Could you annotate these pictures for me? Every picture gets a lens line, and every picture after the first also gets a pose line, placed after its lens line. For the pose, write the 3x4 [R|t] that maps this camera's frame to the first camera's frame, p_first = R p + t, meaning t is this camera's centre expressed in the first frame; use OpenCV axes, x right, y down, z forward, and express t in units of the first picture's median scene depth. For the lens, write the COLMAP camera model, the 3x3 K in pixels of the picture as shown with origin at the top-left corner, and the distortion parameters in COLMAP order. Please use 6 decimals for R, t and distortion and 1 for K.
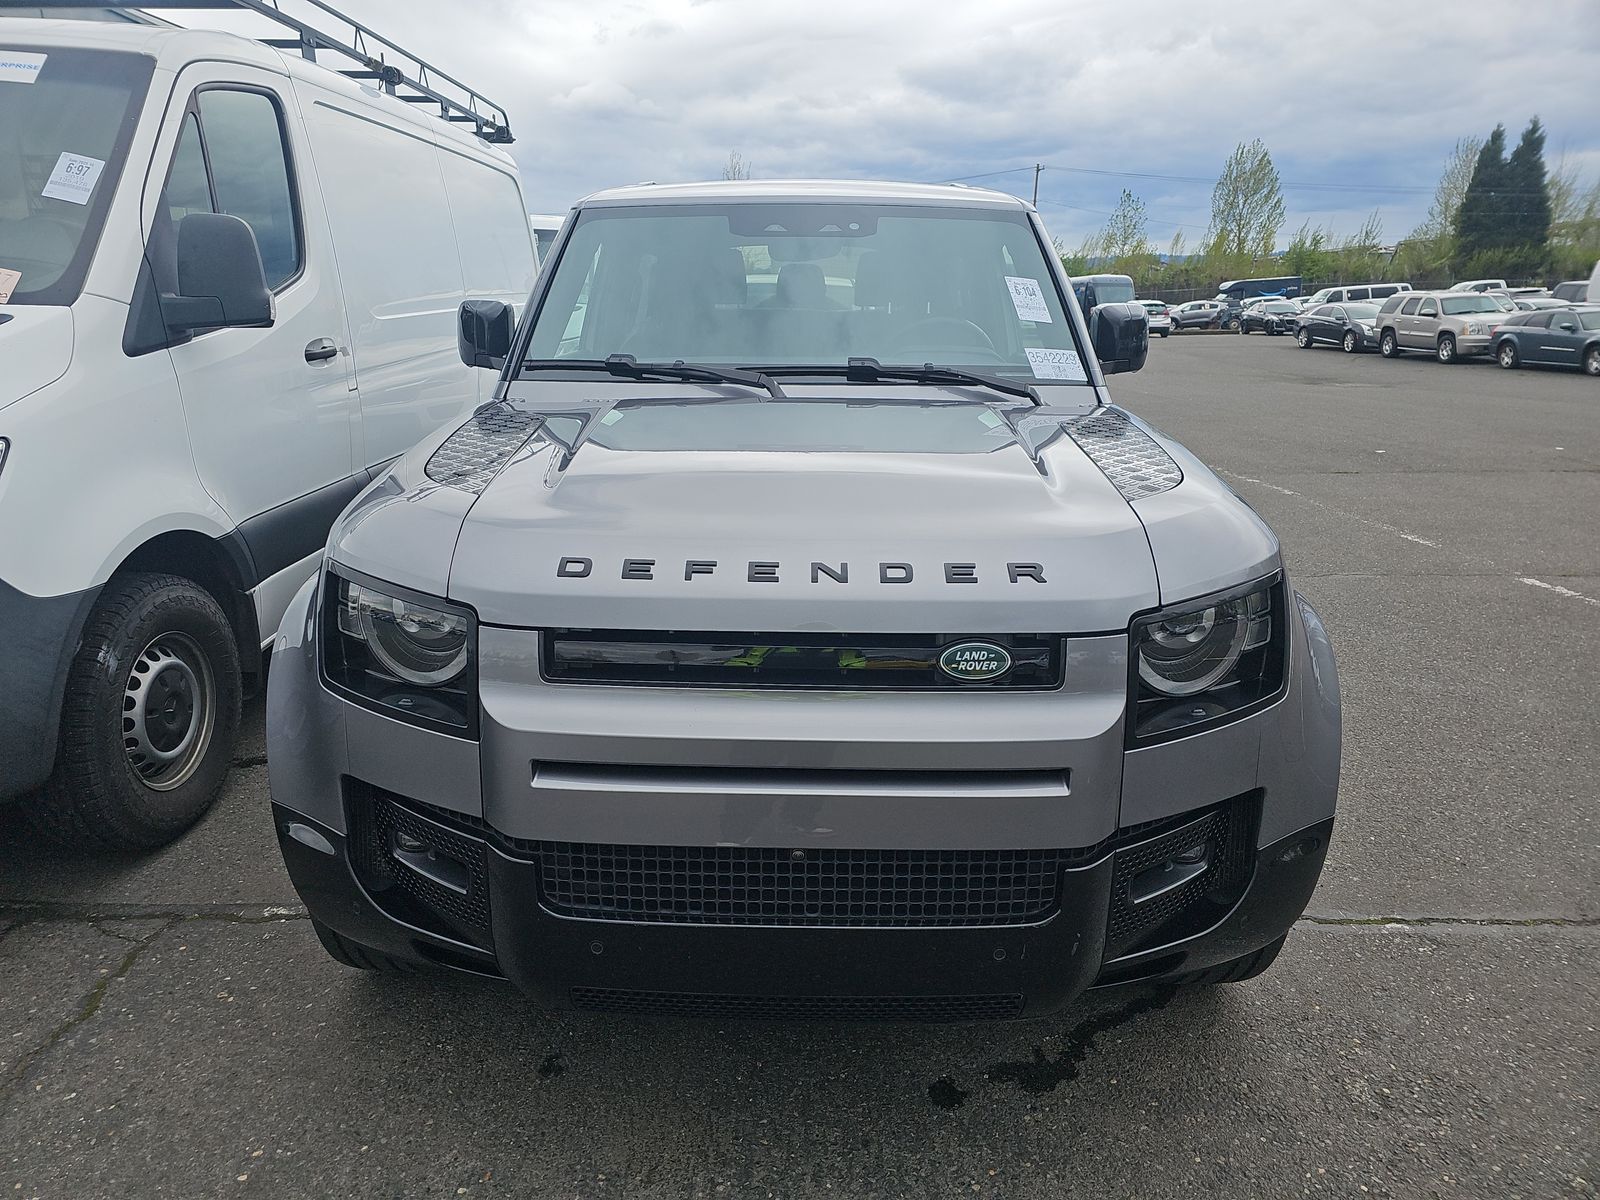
lens RADIAL K [[1061.7, 0, 795.4], [0, 1061.7, 596.8], [0, 0, 1]] dist [0.035667, -0.023931]
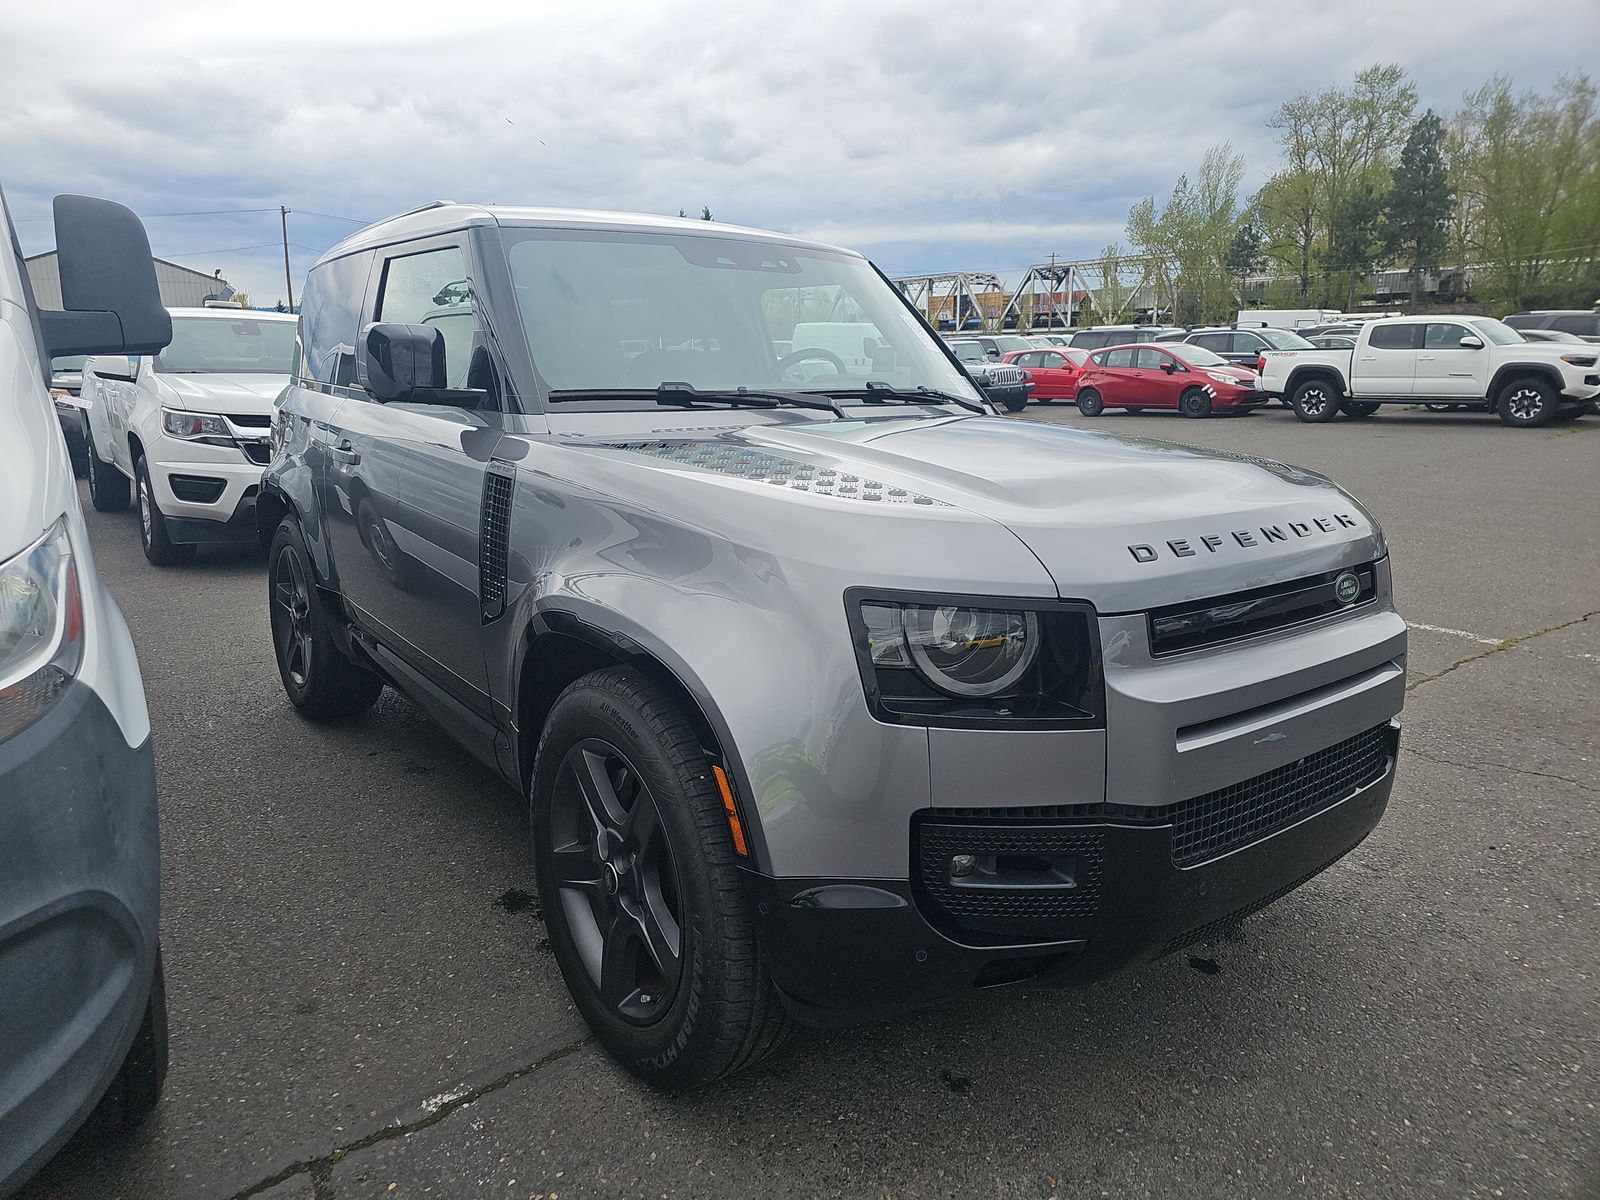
lens RADIAL K [[1061.7, 0, 757.8], [0, 1061.7, 578.8], [0, 0, 1]] dist [0.035667, -0.023931]
pose [[0.795198, -0.120472, 0.594261, -0.702180], [0.156175, 0.987691, -0.008752, -0.031950], [-0.585892, 0.099769, 0.804225, 0.202452]]
